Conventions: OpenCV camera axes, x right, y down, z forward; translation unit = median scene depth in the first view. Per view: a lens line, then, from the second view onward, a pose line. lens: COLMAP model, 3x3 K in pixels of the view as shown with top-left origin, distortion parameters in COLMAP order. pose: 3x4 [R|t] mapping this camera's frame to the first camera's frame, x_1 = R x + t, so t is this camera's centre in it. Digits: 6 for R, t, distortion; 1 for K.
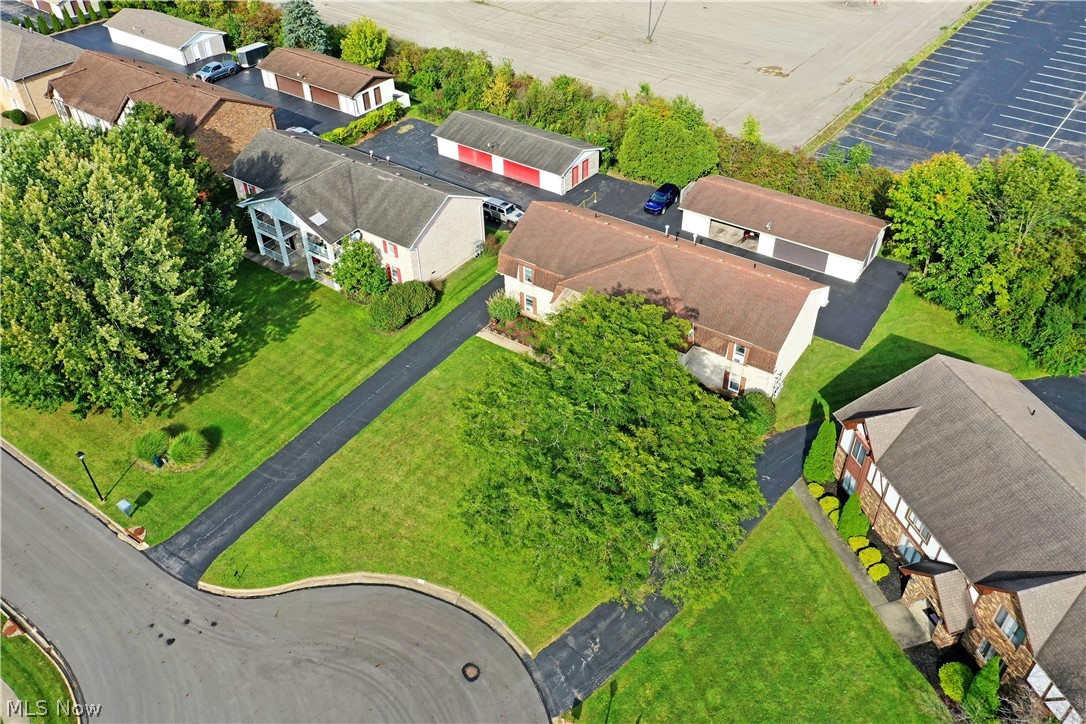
lens RADIAL K [[861.0, 0, 543.0], [0, 861.0, 362.0], [0, 0, 1]] dist [0.016471, 0.002646]
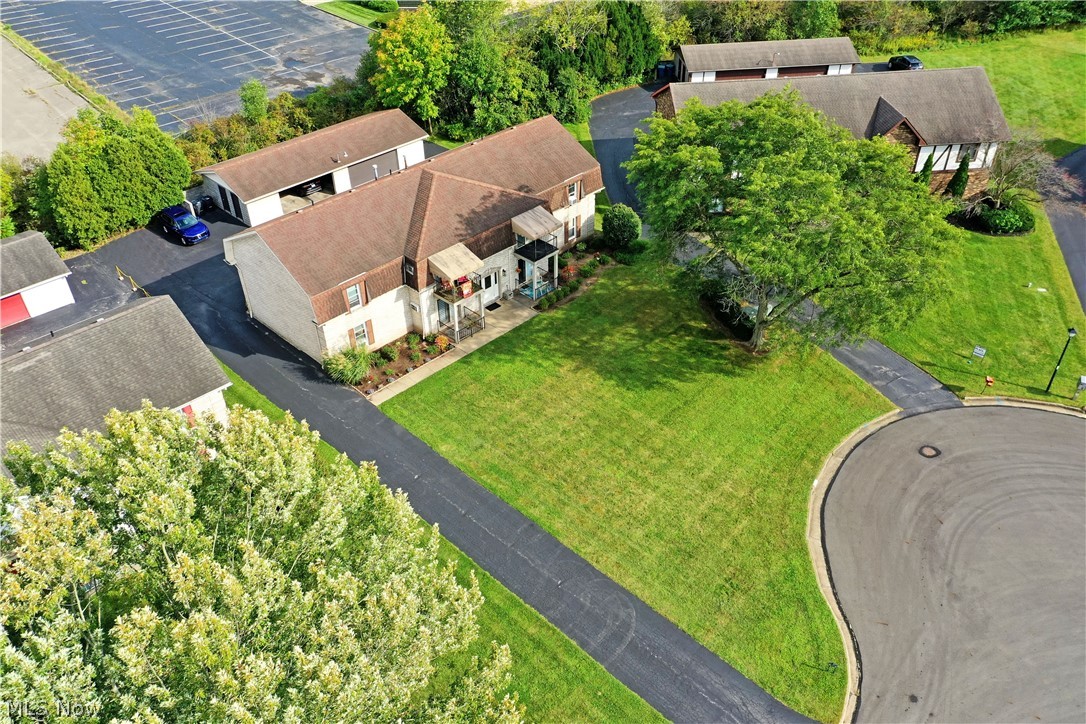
lens RADIAL K [[861.0, 0, 543.0], [0, 861.0, 362.0], [0, 0, 1]] dist [0.016471, 0.002646]
pose [[0.178428, -0.578935, 0.795612, -0.715093], [0.633142, 0.686505, 0.357551, -0.267070], [-0.753190, 0.439938, 0.489040, 0.669964]]
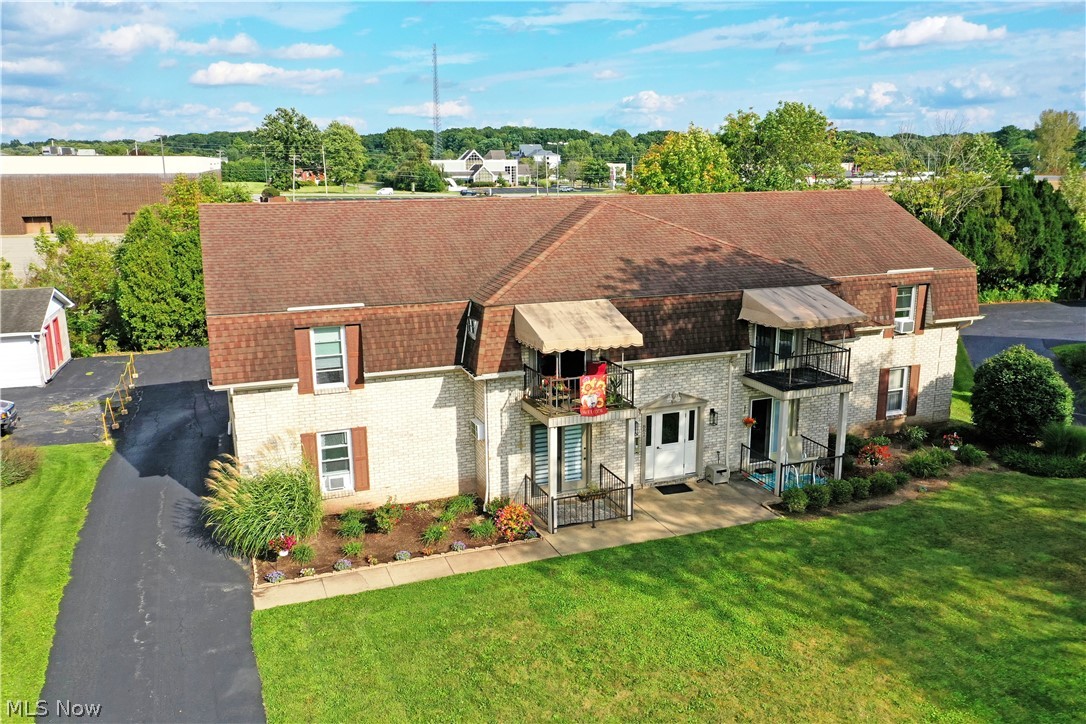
lens RADIAL K [[861.0, 0, 543.0], [0, 861.0, 362.0], [0, 0, 1]] dist [0.016471, 0.002646]
pose [[0.565375, -0.172322, 0.806633, -0.273241], [0.521631, 0.832240, -0.187823, -0.000546], [-0.638946, 0.526955, 0.560416, 0.937504]]
